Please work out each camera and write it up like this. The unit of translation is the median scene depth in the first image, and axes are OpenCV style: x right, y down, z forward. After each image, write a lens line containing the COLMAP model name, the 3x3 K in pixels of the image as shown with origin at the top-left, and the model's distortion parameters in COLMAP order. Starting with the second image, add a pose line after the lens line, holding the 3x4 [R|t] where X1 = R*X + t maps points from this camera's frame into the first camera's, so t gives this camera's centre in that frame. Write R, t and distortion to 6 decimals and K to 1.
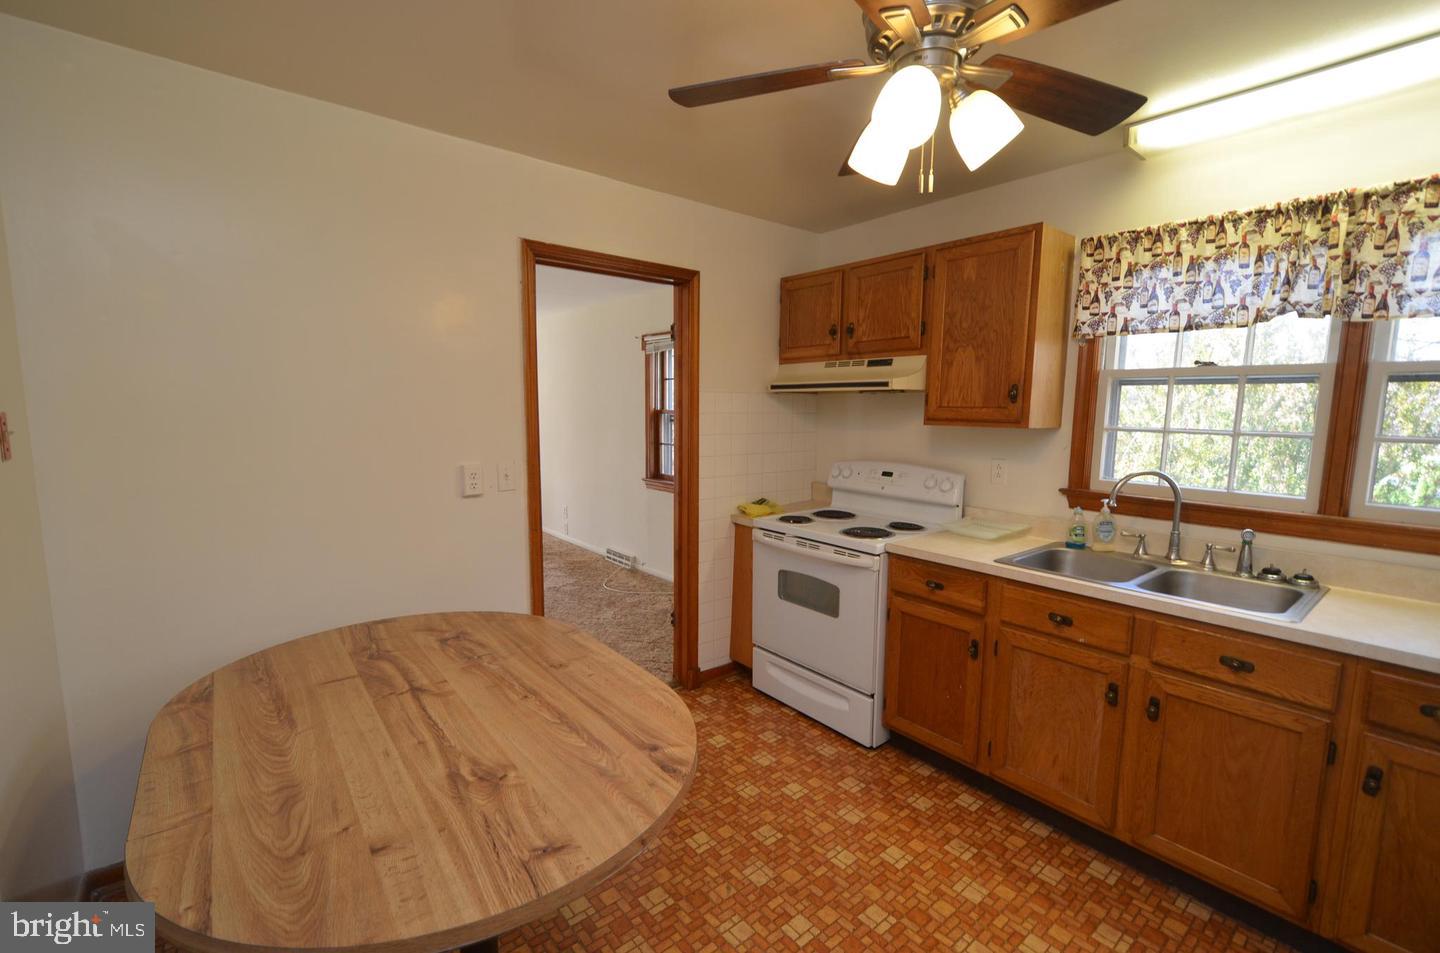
lens RADIAL K [[624.8, 0, 722.3], [0, 624.8, 482.8], [0, 0, 1]] dist [0.004021, -0.004449]
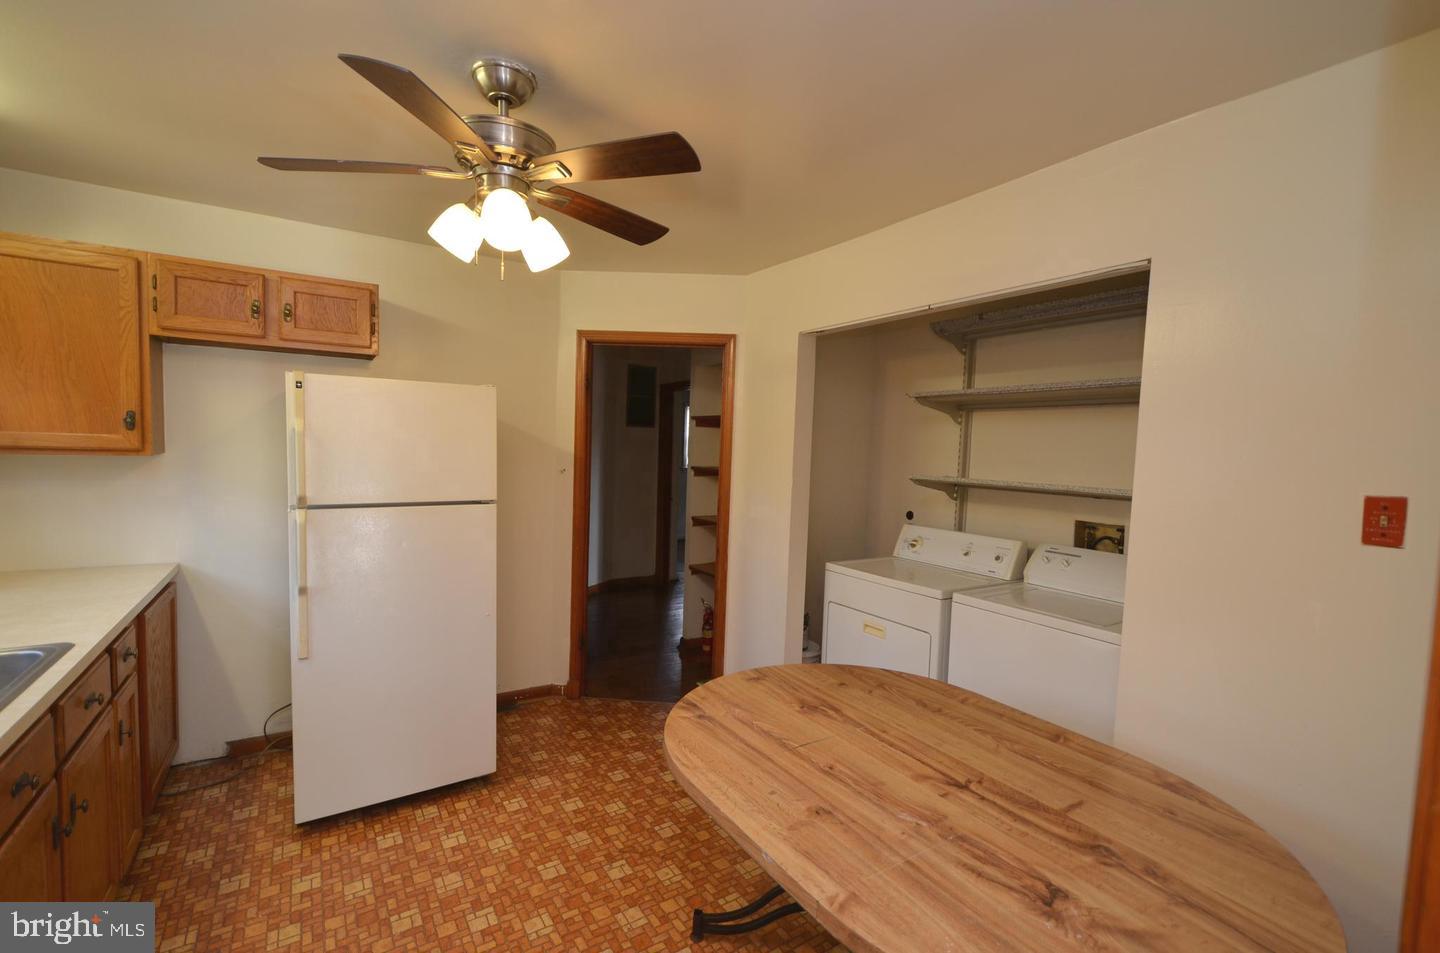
lens RADIAL K [[624.8, 0, 721.6], [0, 624.8, 481.5], [0, 0, 1]] dist [0.004021, -0.004449]
pose [[-0.992992, -0.050166, 0.107003, -0.175398], [-0.030427, 0.983434, 0.178692, -0.192000], [-0.114195, 0.174184, -0.978069, 1.432252]]
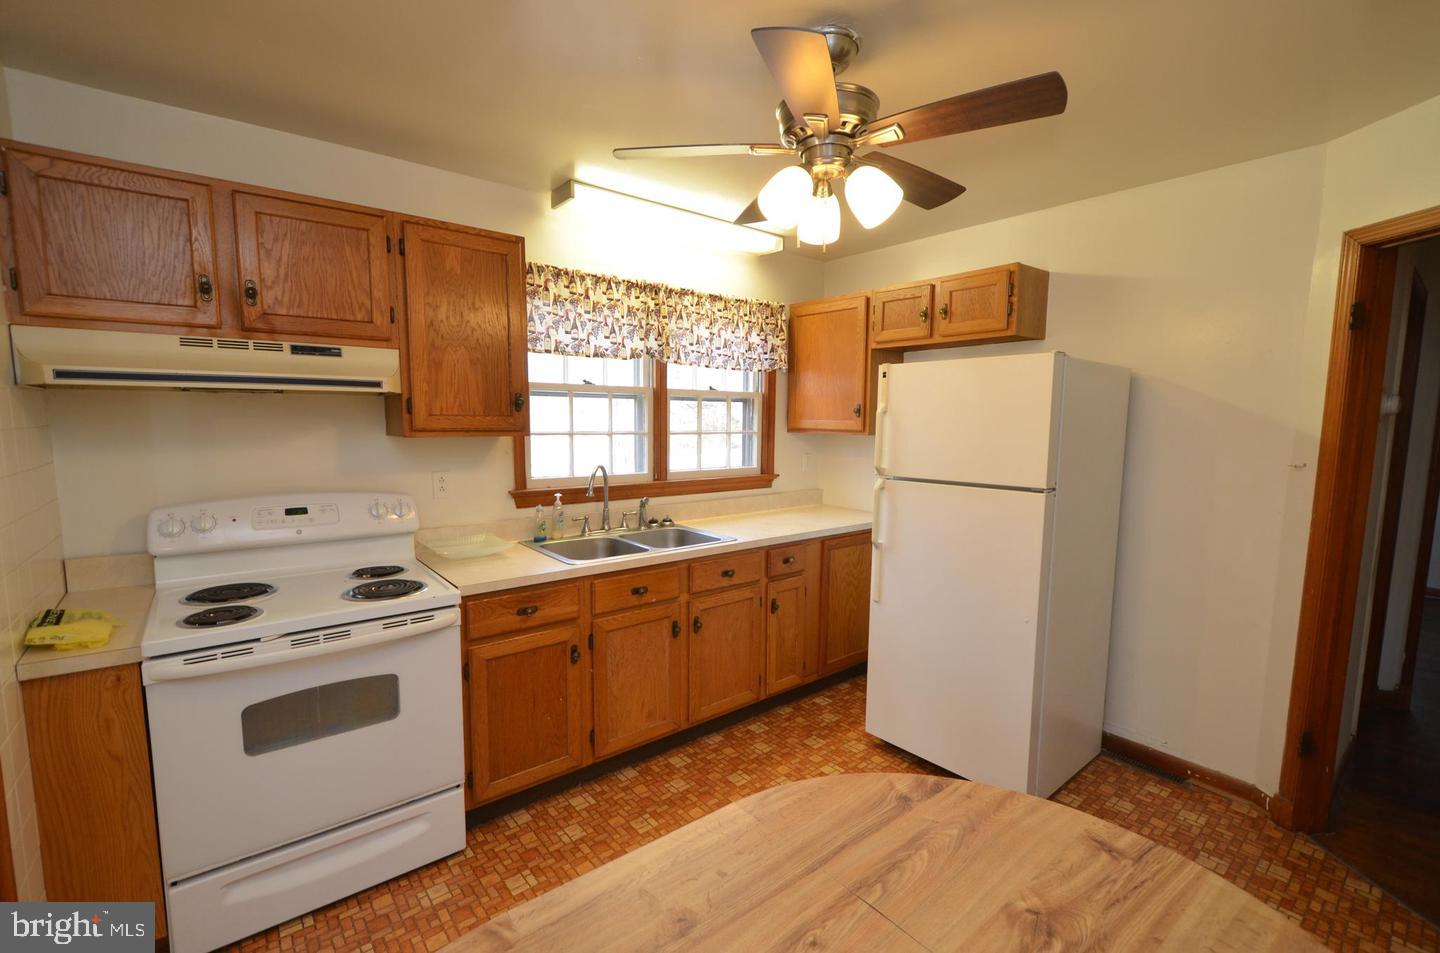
lens RADIAL K [[624.8, 0, 723.5], [0, 624.8, 483.0], [0, 0, 1]] dist [0.004021, -0.004449]
pose [[0.000375, -0.116258, 0.993219, -0.631709], [0.111532, 0.987027, 0.115492, -0.108968], [-0.993761, 0.110733, 0.013336, 0.785463]]
